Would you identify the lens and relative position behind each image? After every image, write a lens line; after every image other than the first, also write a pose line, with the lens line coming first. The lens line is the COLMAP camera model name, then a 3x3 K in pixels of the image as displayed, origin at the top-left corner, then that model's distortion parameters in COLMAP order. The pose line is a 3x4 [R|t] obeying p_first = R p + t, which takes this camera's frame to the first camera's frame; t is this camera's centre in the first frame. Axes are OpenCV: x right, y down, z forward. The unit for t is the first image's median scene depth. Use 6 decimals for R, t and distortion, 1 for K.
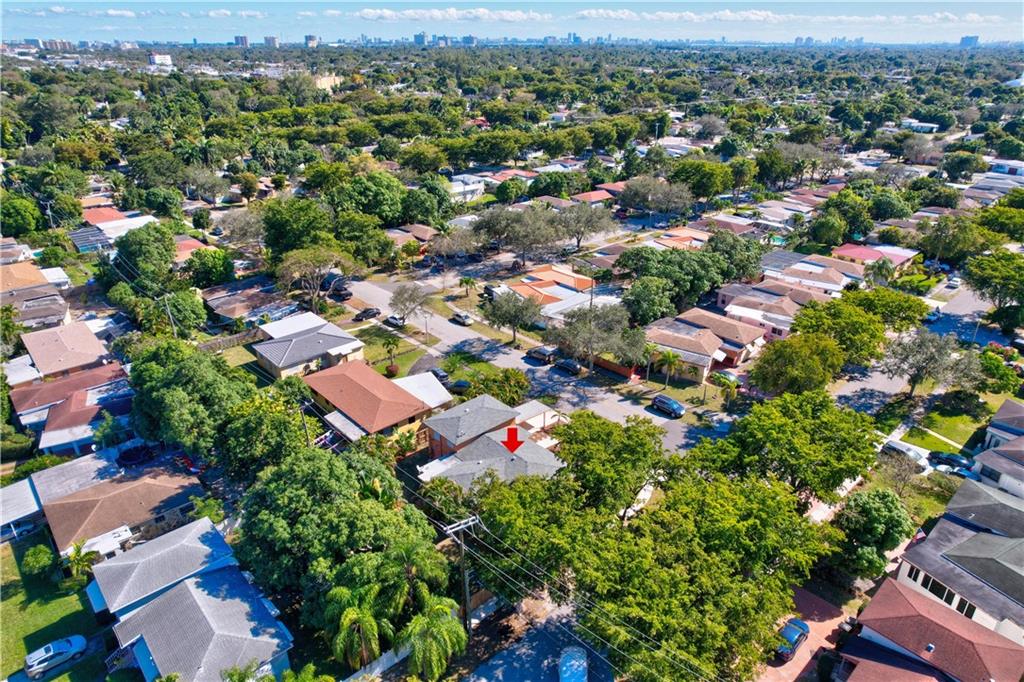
lens RADIAL K [[655.2, 0, 510.4], [0, 655.2, 335.4], [0, 0, 1]] dist [-0.074146, 0.065032]
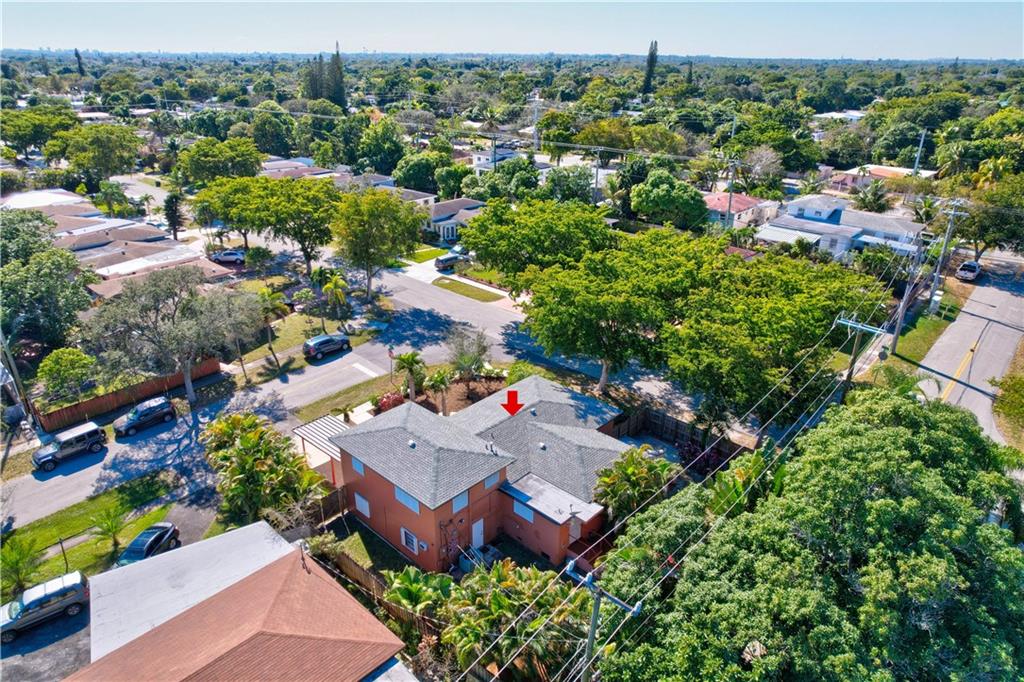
lens RADIAL K [[655.2, 0, 510.4], [0, 655.2, 335.4], [0, 0, 1]] dist [-0.074146, 0.065032]
pose [[-0.083177, -0.398459, 0.913407, -0.333769], [0.406699, 0.823204, 0.396145, -0.080592], [-0.909768, 0.404432, 0.093581, 0.575686]]
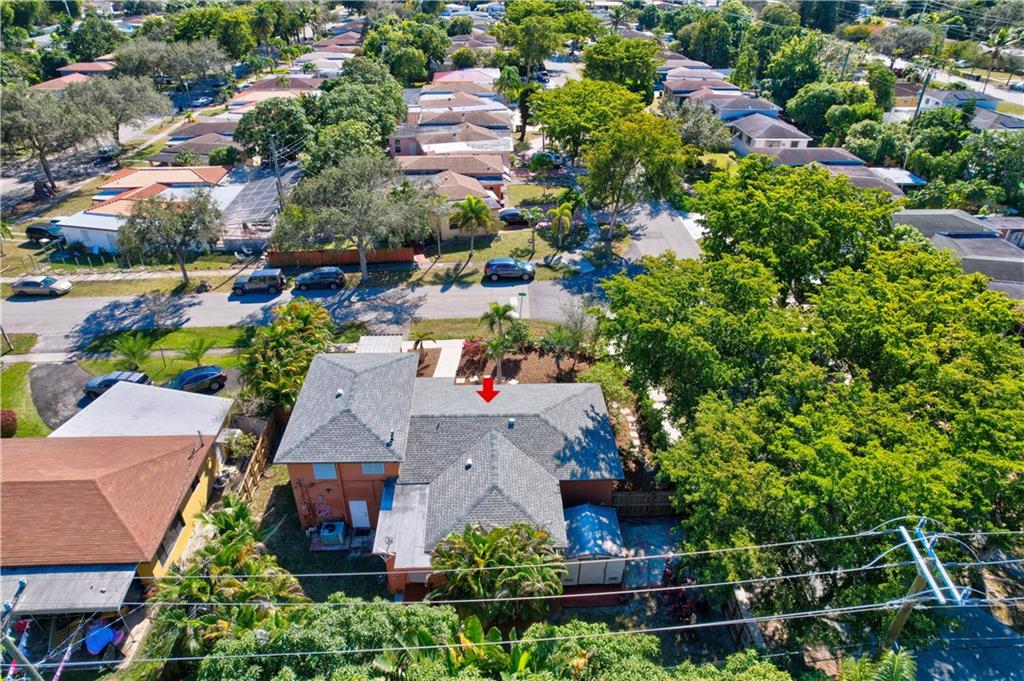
lens RADIAL K [[655.2, 0, 510.4], [0, 655.2, 334.9], [0, 0, 1]] dist [-0.074146, 0.065032]
pose [[0.642176, -0.398057, 0.655103, -0.188201], [0.312906, 0.916284, 0.250027, -0.001623], [-0.699785, 0.044424, 0.712970, 0.391147]]
